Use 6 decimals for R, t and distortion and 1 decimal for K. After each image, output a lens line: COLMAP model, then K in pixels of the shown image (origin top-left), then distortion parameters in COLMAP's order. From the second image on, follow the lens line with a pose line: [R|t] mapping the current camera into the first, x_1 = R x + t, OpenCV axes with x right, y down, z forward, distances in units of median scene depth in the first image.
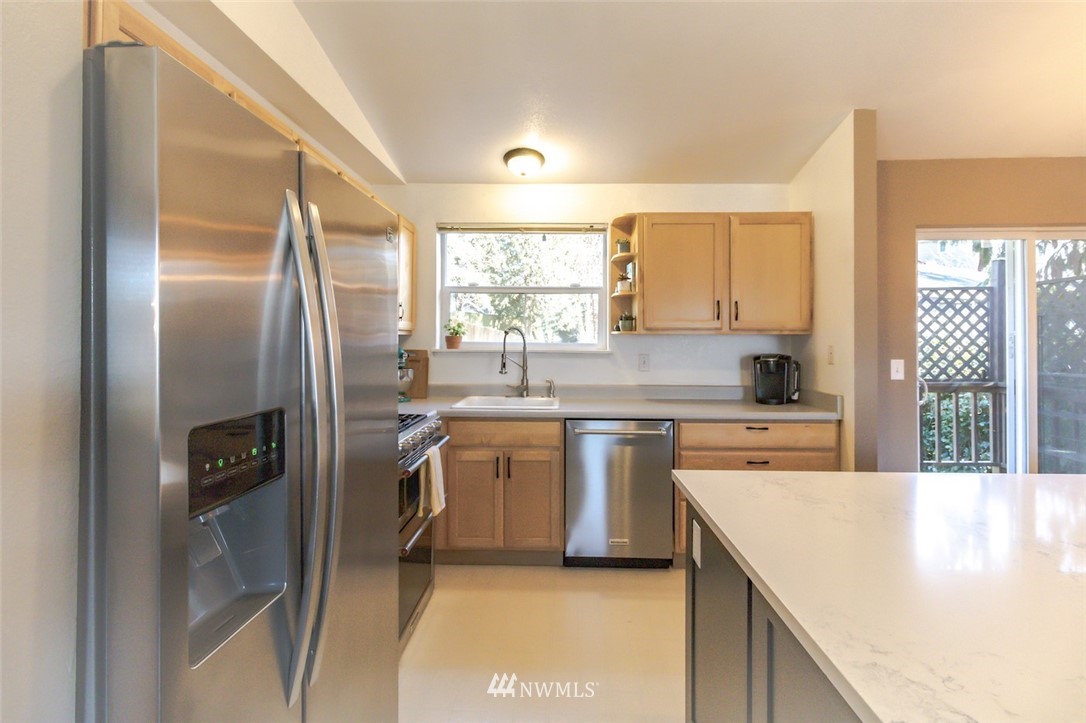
lens RADIAL K [[526.7, 0, 552.4], [0, 526.7, 331.4], [0, 0, 1]] dist [0.021205, -0.005293]
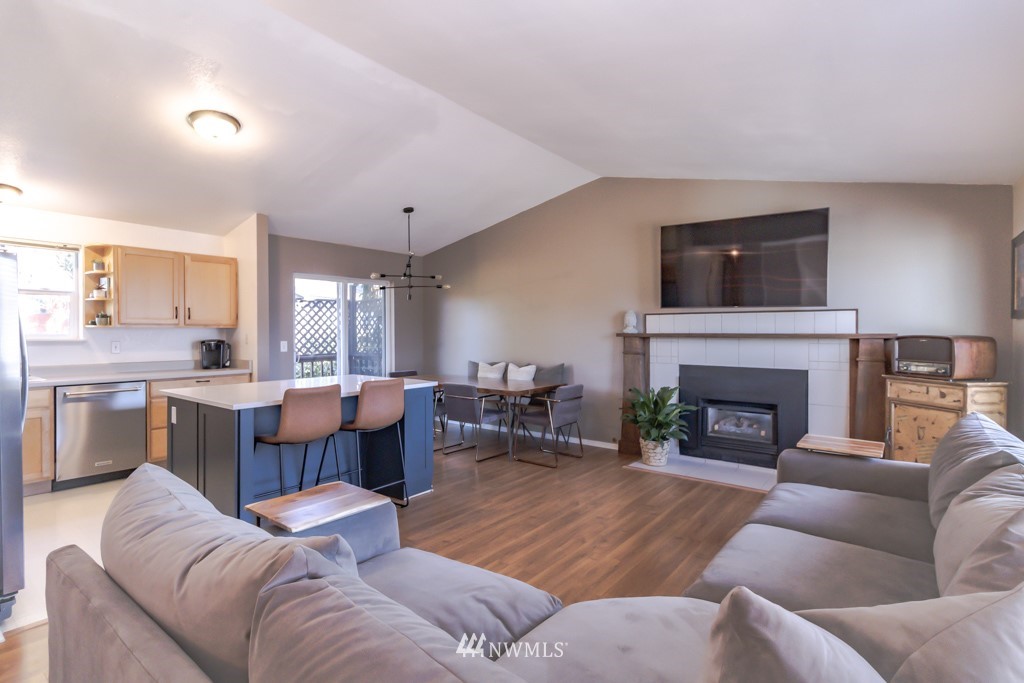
lens RADIAL K [[495.0, 0, 520.6], [0, 495.0, 333.9], [0, 0, 1]] dist [0.000809, 0.001063]
pose [[0.590501, -0.007946, 0.806998, -0.273853], [-0.010733, 0.999786, 0.017698, -0.013418], [-0.806966, -0.019112, 0.590289, -0.708795]]
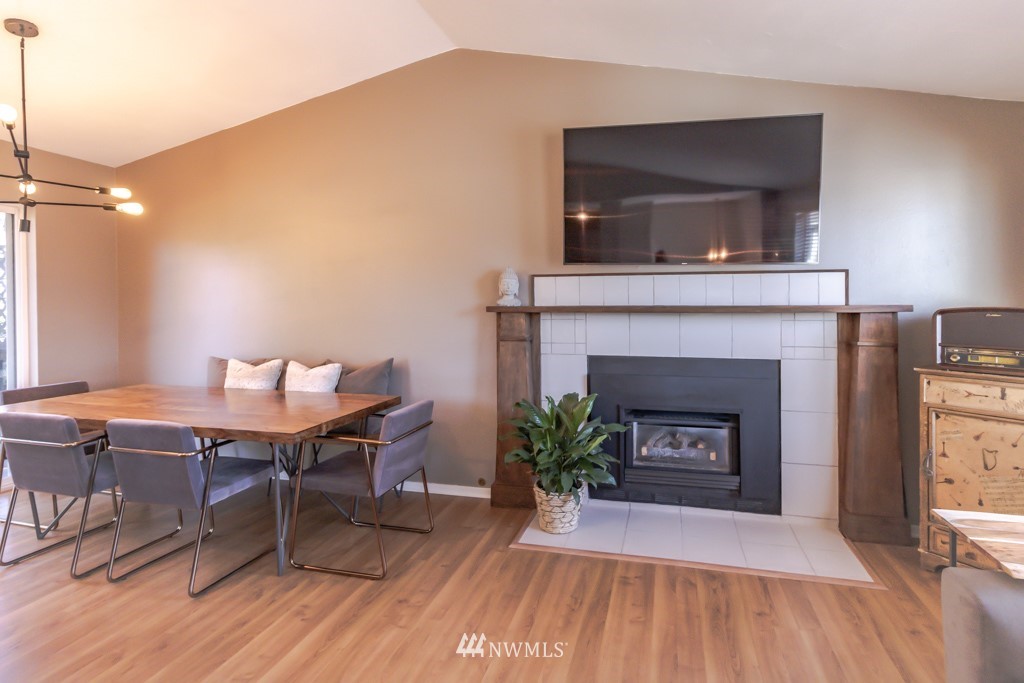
lens RADIAL K [[495.0, 0, 556.2], [0, 495.0, 304.8], [0, 0, 1]] dist [0.000809, 0.001063]
pose [[0.199193, -0.007249, 0.979933, 0.283754], [-0.011797, 0.999882, 0.009794, -0.004411], [-0.979889, -0.013511, 0.199084, -0.340228]]
